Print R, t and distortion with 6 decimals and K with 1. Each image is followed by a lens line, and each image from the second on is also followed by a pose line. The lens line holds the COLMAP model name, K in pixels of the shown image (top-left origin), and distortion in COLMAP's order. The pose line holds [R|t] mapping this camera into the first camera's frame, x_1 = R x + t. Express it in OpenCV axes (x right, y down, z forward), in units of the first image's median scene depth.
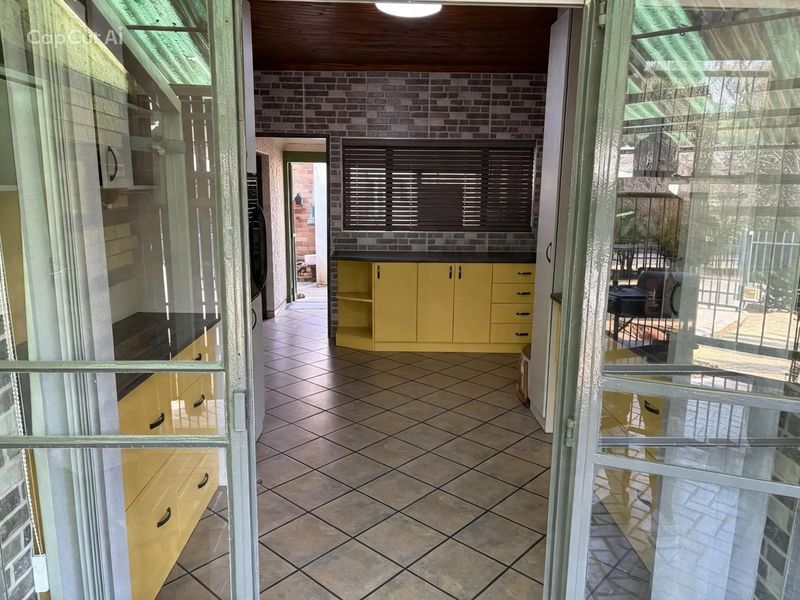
lens RADIAL K [[605.2, 0, 395.4], [0, 605.2, 327.8], [0, 0, 1]] dist [0.099576, -0.070578]
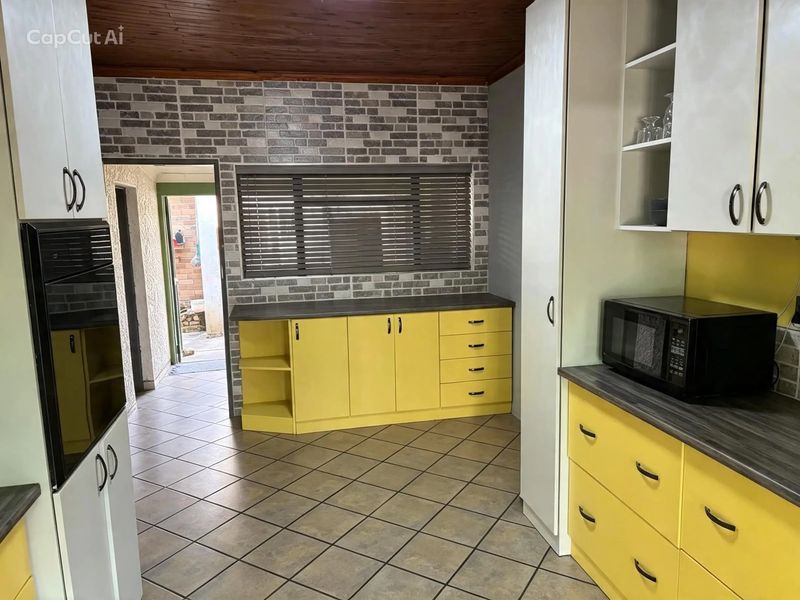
lens RADIAL K [[605.2, 0, 403.0], [0, 605.2, 316.2], [0, 0, 1]] dist [0.099576, -0.070578]
pose [[0.980086, -0.068333, 0.186444, -0.036336], [0.079656, 0.995363, -0.053923, -0.058581], [-0.181895, 0.067701, 0.980985, 0.208025]]
